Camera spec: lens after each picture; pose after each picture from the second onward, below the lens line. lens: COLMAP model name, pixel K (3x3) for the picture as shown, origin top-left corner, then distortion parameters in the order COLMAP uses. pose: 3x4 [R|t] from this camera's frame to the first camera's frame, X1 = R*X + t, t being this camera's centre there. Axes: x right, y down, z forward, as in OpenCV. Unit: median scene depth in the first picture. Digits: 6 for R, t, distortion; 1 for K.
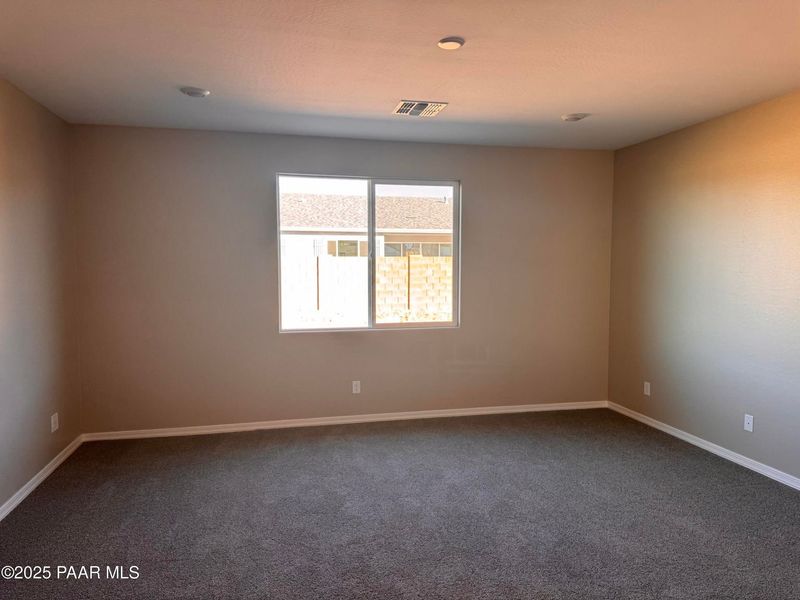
lens RADIAL K [[568.2, 0, 406.0], [0, 568.2, 296.2], [0, 0, 1]] dist [0.028775, -0.032608]
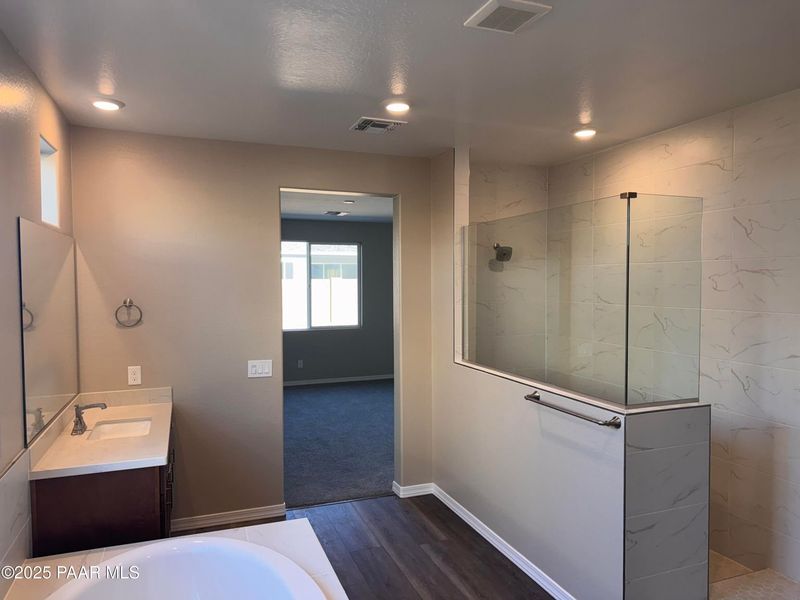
lens RADIAL K [[568.2, 0, 403.1], [0, 568.2, 299.4], [0, 0, 1]] dist [0.028775, -0.032608]
pose [[0.991310, -0.009775, 0.131182, -0.005466], [0.012678, 0.999693, -0.021311, 0.006660], [-0.130933, 0.022789, 0.991129, -0.718354]]
